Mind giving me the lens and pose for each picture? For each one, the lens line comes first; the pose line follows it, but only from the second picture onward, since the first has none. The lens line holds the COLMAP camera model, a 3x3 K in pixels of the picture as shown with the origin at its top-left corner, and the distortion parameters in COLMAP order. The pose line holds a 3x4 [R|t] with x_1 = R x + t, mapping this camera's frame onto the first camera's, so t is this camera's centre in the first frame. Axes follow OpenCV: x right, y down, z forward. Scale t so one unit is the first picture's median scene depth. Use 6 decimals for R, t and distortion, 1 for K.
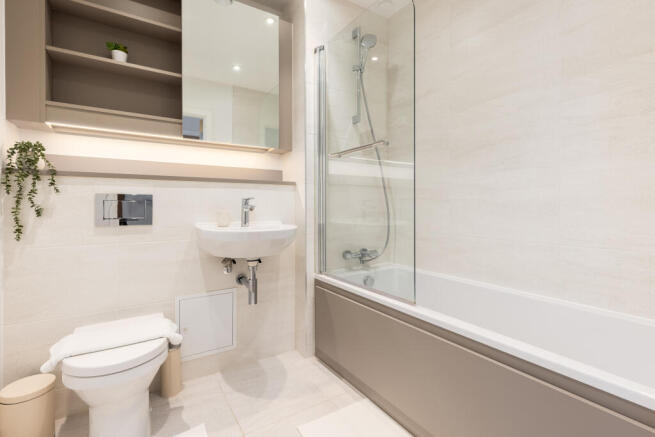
lens RADIAL K [[299.8, 0, 329.0], [0, 299.8, 213.3], [0, 0, 1]] dist [0.013247, -0.001643]
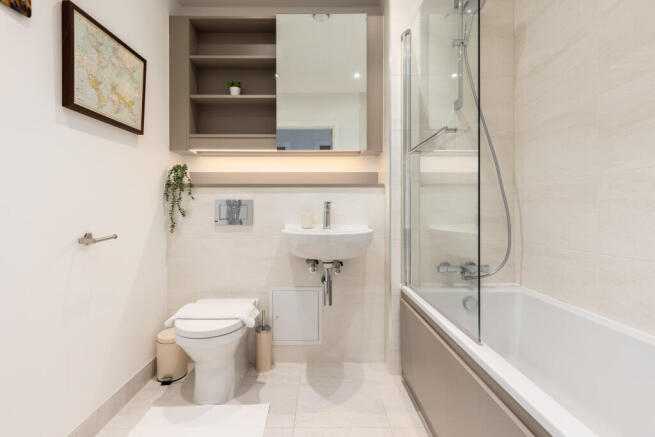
lens RADIAL K [[299.8, 0, 326.0], [0, 299.8, 215.9], [0, 0, 1]] dist [0.013247, -0.001643]
pose [[0.843630, 0.011582, -0.536801, 0.283693], [-0.013808, 0.999905, -0.000126, -0.001164], [0.536748, 0.007519, 0.843709, 0.132173]]
